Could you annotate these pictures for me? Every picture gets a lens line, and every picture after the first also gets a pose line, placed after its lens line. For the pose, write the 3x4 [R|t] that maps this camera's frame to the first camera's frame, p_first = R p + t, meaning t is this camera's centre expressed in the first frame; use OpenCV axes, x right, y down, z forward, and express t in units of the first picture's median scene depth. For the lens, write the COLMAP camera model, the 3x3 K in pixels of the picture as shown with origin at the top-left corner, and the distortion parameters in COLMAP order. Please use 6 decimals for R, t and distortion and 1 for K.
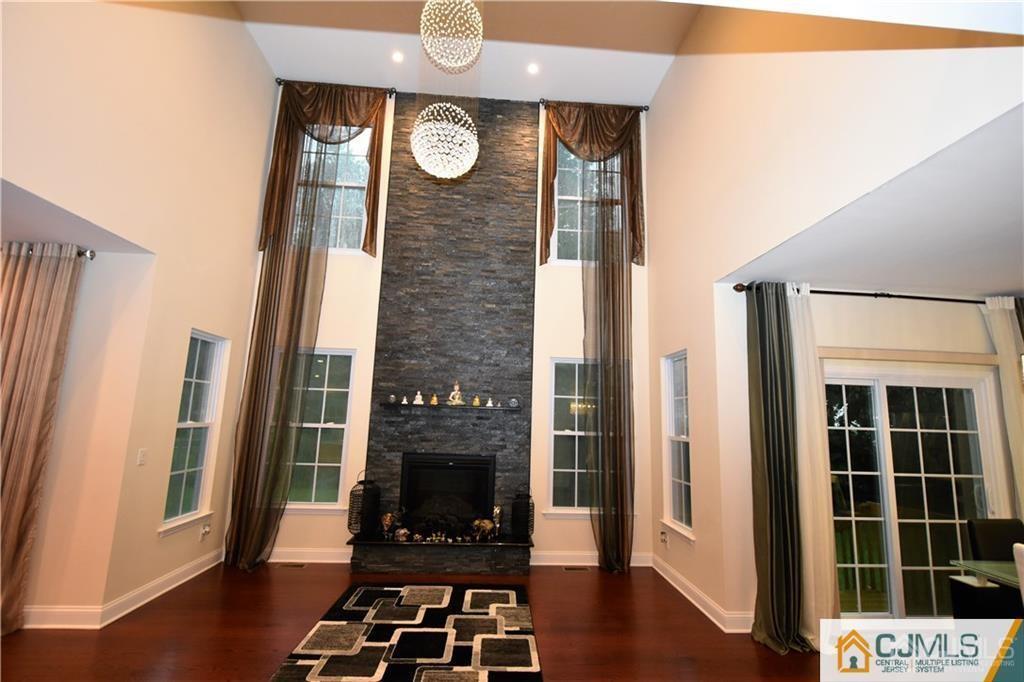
lens RADIAL K [[454.1, 0, 513.8], [0, 454.1, 345.0], [0, 0, 1]] dist [-0.000054, -0.000406]
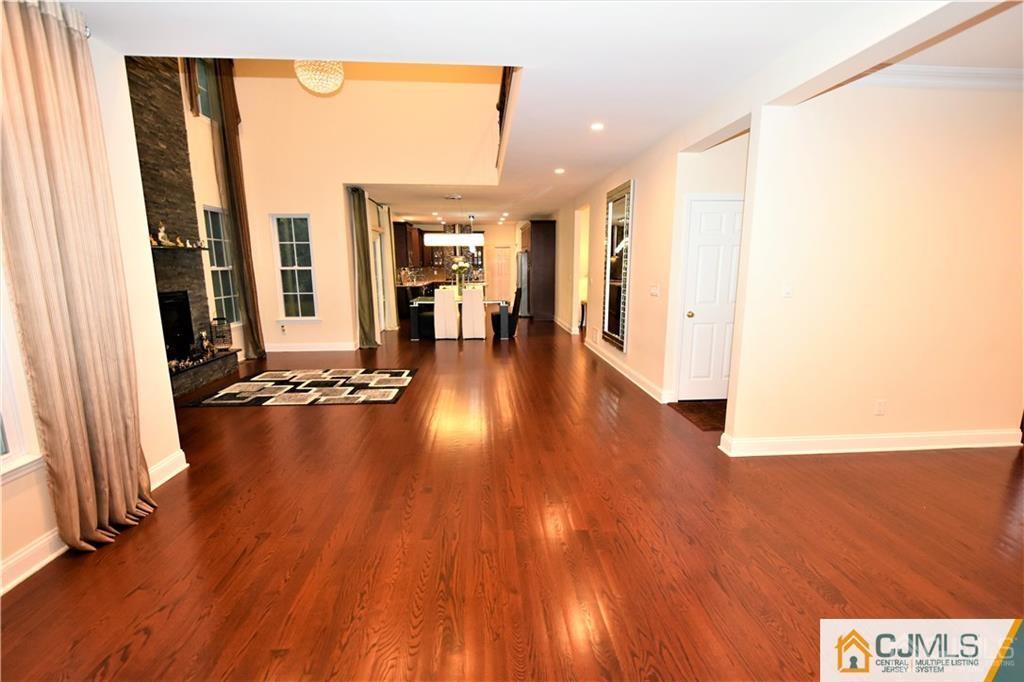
lens RADIAL K [[454.1, 0, 513.8], [0, 454.1, 345.0], [0, 0, 1]] dist [-0.000054, -0.000406]
pose [[-0.017179, -0.211892, 0.977142, -1.160723], [-0.152760, 0.966369, 0.206871, 0.009907], [-0.988114, -0.145714, -0.048970, 0.208358]]
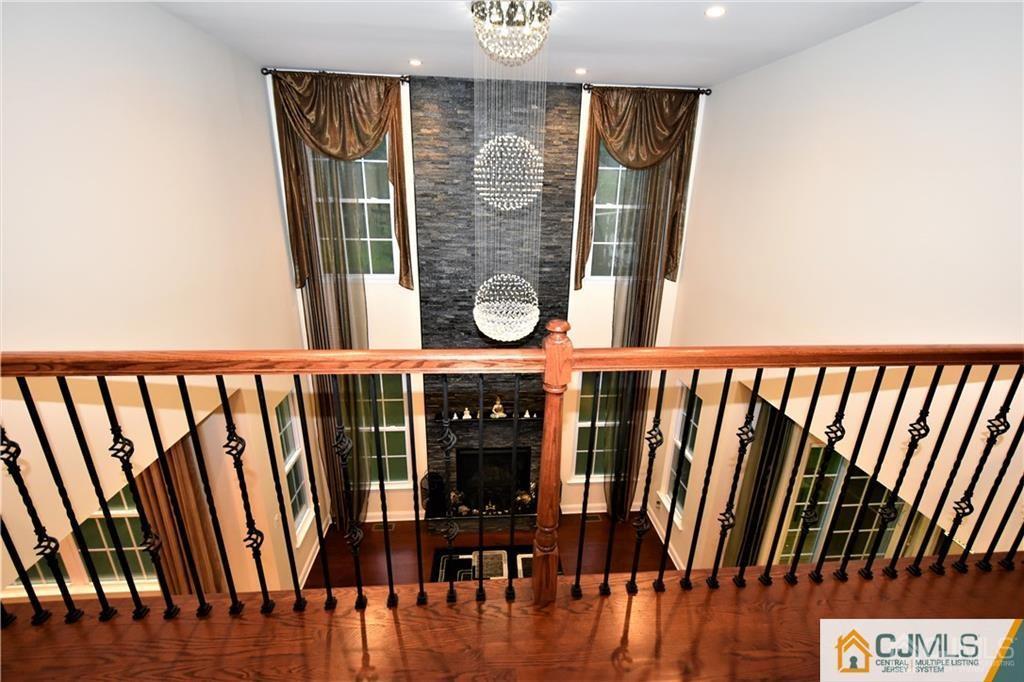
lens RADIAL K [[454.1, 0, 513.8], [0, 454.1, 345.0], [0, 0, 1]] dist [-0.000054, -0.000406]
pose [[0.999735, -0.016164, 0.016414, -0.098681], [0.006477, 0.880999, 0.473074, -0.555990], [-0.022107, -0.472842, 0.880870, 0.046637]]
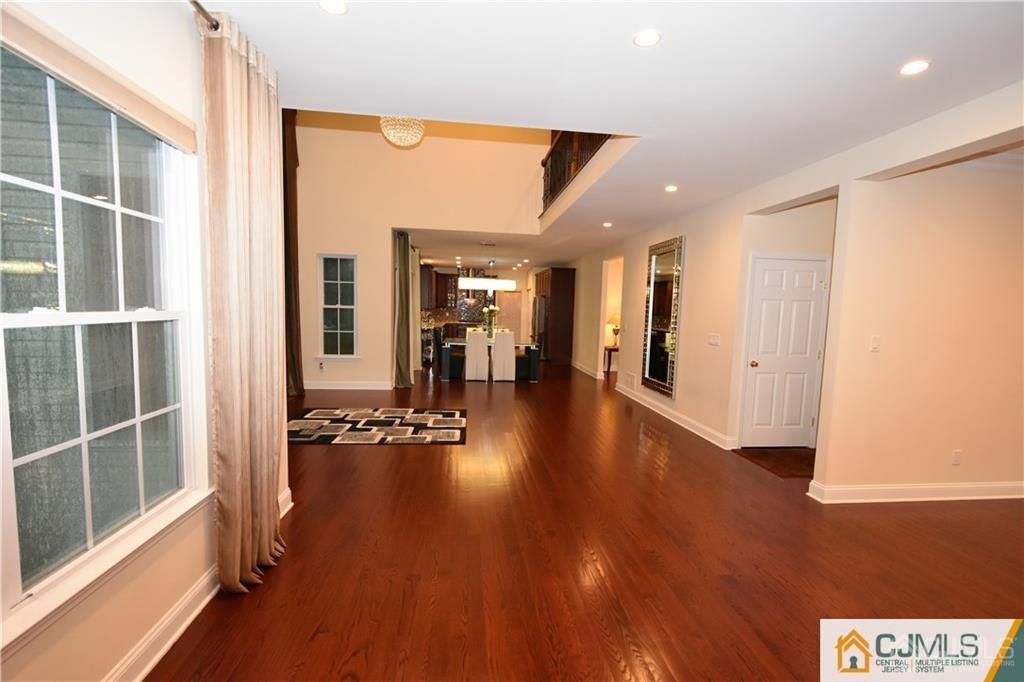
lens RADIAL K [[452.9, 0, 512.0], [0, 452.9, 341.0], [0, 0, 1]] dist [-0.000970, -0.000141]
pose [[-0.050475, -0.112771, 0.992338, -1.177052], [-0.184424, 0.977570, 0.101712, 0.034793], [-0.981550, -0.177877, -0.070141, 0.393250]]
